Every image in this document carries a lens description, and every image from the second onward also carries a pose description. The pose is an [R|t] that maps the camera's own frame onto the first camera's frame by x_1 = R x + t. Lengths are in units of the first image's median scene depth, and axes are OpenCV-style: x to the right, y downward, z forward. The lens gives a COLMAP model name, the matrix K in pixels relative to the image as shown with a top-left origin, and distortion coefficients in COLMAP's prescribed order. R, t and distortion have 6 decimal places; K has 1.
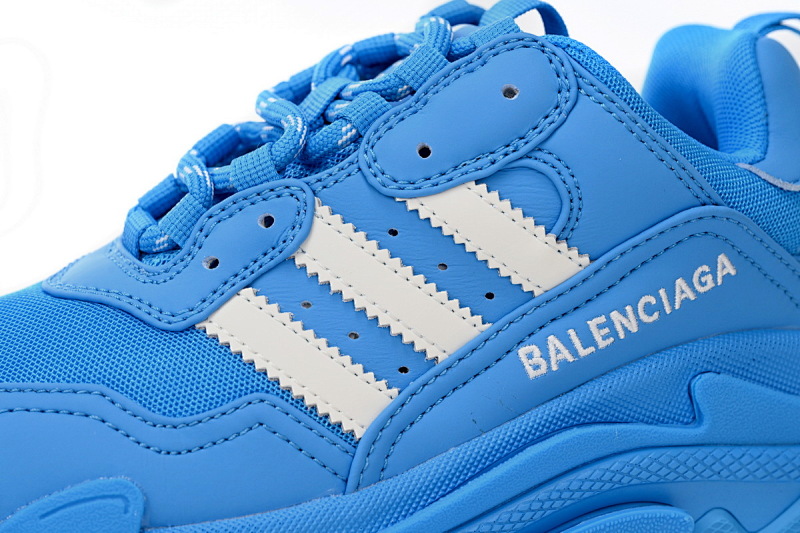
lens RADIAL K [[1895.0, 0, 401.5], [0, 1895.0, 267.8], [0, 0, 1]] dist [-0.052649, 0.000000]
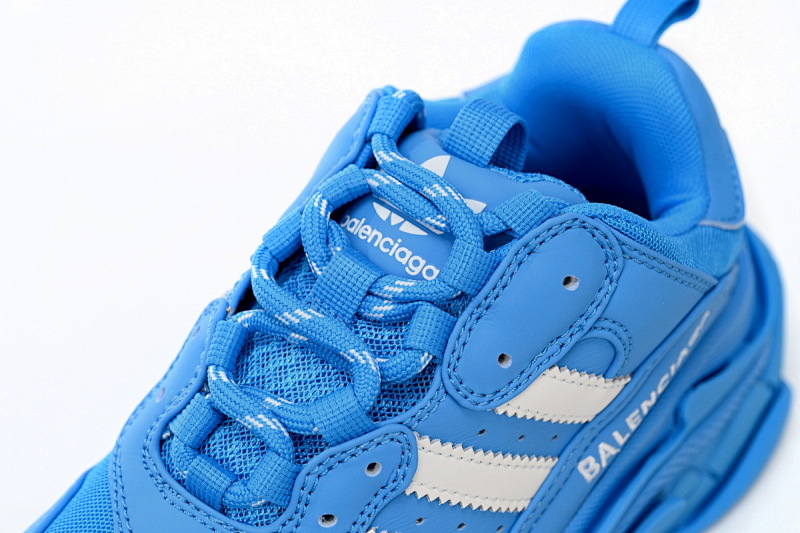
lens RADIAL K [[1719.4, 0, 398.5], [0, 1719.4, 265.7], [0, 0, 1]] dist [-0.046055, 0.000000]
pose [[0.864217, -0.338883, 0.371871, -0.362641], [0.112846, 0.850860, 0.513131, -0.583564], [-0.490301, -0.401492, 0.773569, 0.330806]]
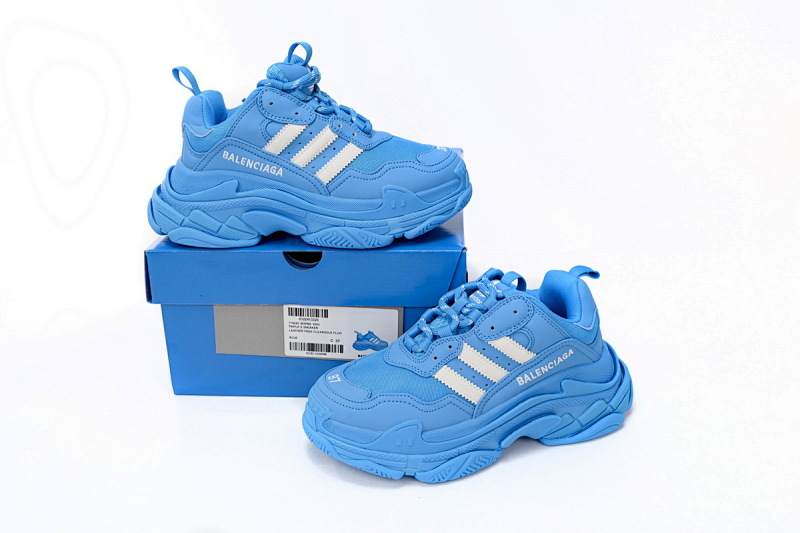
lens RADIAL K [[800.0, 0, 397.2], [0, 800.0, 266.9], [0, 0, 1]] dist [-0.070601, 0.000000]
pose [[0.999311, -0.018789, 0.032014, -0.221393], [0.014803, 0.992603, 0.120498, -0.370333], [-0.034041, -0.119941, 0.992197, -0.527990]]
